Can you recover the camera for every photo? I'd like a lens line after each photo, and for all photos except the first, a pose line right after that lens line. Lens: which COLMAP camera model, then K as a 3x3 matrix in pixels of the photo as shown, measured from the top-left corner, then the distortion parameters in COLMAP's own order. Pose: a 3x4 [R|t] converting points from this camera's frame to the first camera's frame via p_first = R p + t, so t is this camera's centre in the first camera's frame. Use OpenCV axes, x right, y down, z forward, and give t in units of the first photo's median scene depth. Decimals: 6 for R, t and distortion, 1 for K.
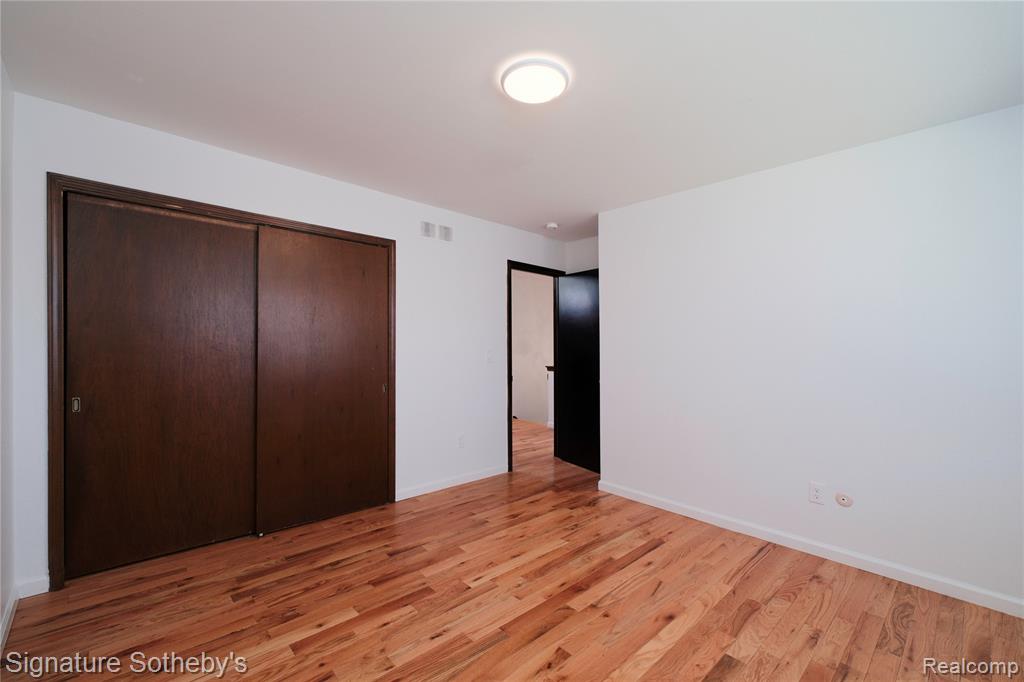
lens RADIAL K [[429.0, 0, 510.9], [0, 429.0, 346.4], [0, 0, 1]] dist [-0.001229, -0.000239]
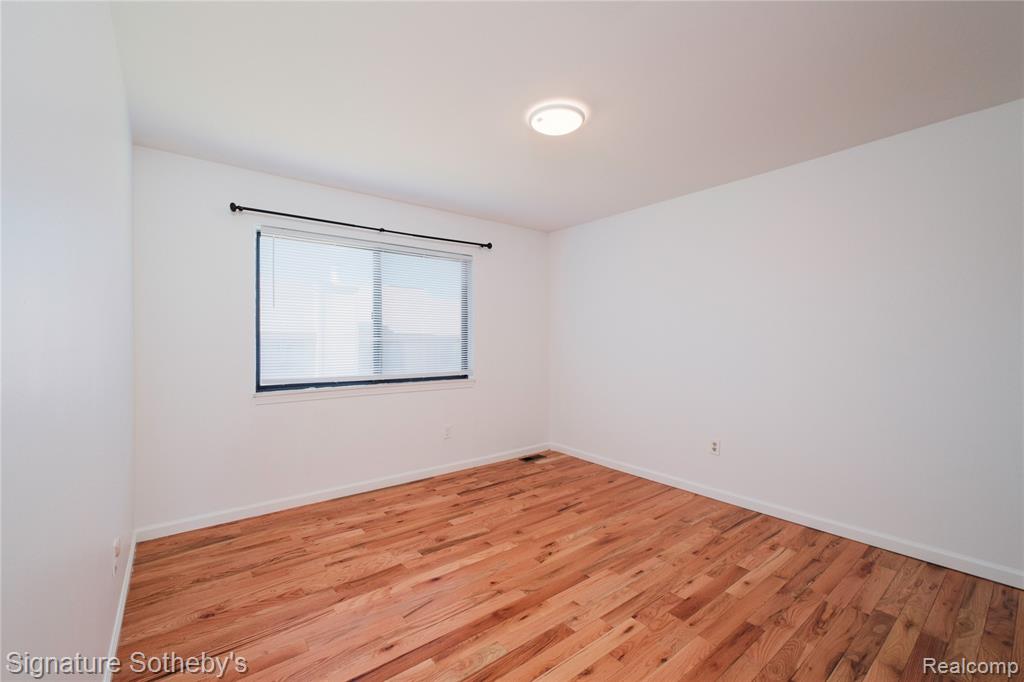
lens RADIAL K [[429.0, 0, 513.1], [0, 429.0, 339.5], [0, 0, 1]] dist [-0.001229, -0.000239]
pose [[-0.997084, -0.014319, 0.074958, 0.094540], [-0.014282, 0.999897, 0.001031, 0.006655], [-0.074965, -0.000043, -0.997186, 2.010303]]
